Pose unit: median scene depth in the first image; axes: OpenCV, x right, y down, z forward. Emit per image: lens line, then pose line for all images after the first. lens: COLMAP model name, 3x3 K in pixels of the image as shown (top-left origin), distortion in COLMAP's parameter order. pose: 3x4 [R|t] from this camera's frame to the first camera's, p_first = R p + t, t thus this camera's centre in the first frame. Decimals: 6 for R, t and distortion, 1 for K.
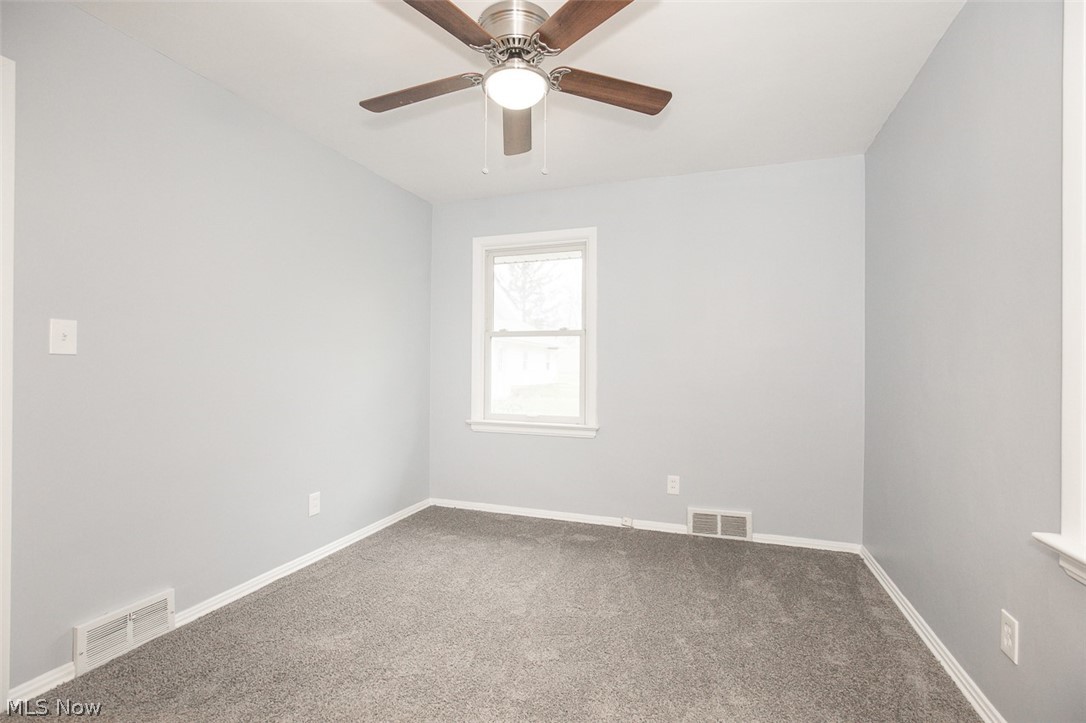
lens RADIAL K [[498.4, 0, 543.0], [0, 498.4, 361.5], [0, 0, 1]] dist [-0.012636, 0.001599]
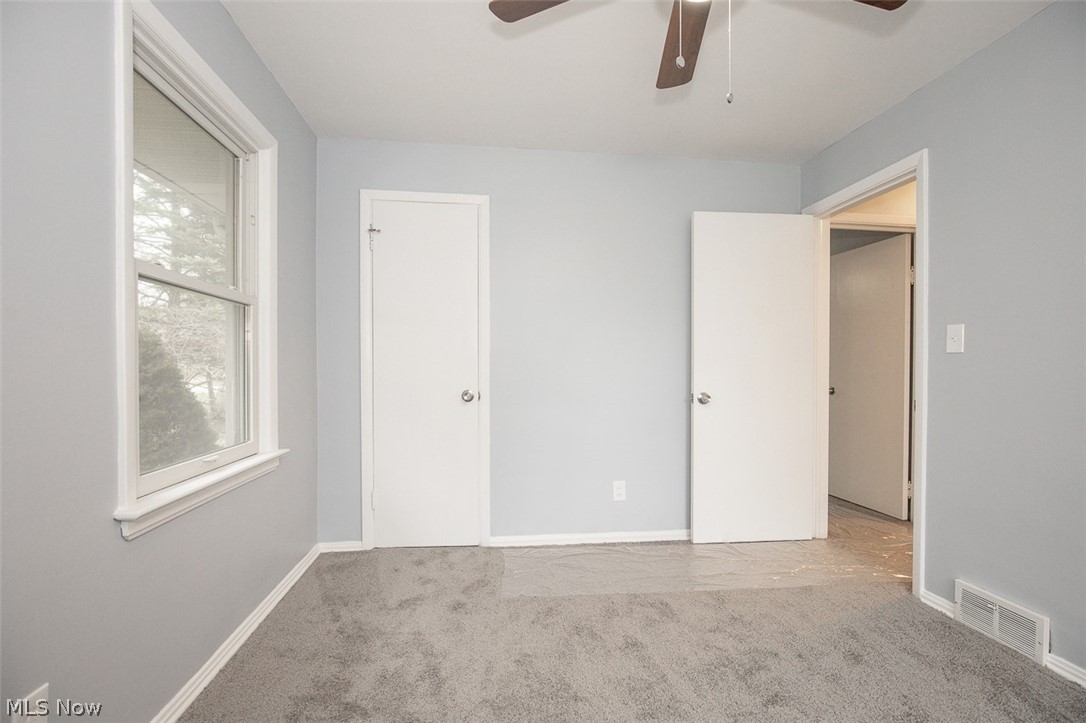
lens RADIAL K [[498.4, 0, 543.0], [0, 498.4, 361.5], [0, 0, 1]] dist [-0.012636, 0.001599]
pose [[-0.896048, -0.014022, -0.443736, 0.494052], [-0.007237, 0.999830, -0.016981, 0.035002], [0.443899, -0.012004, -0.895997, 1.607621]]
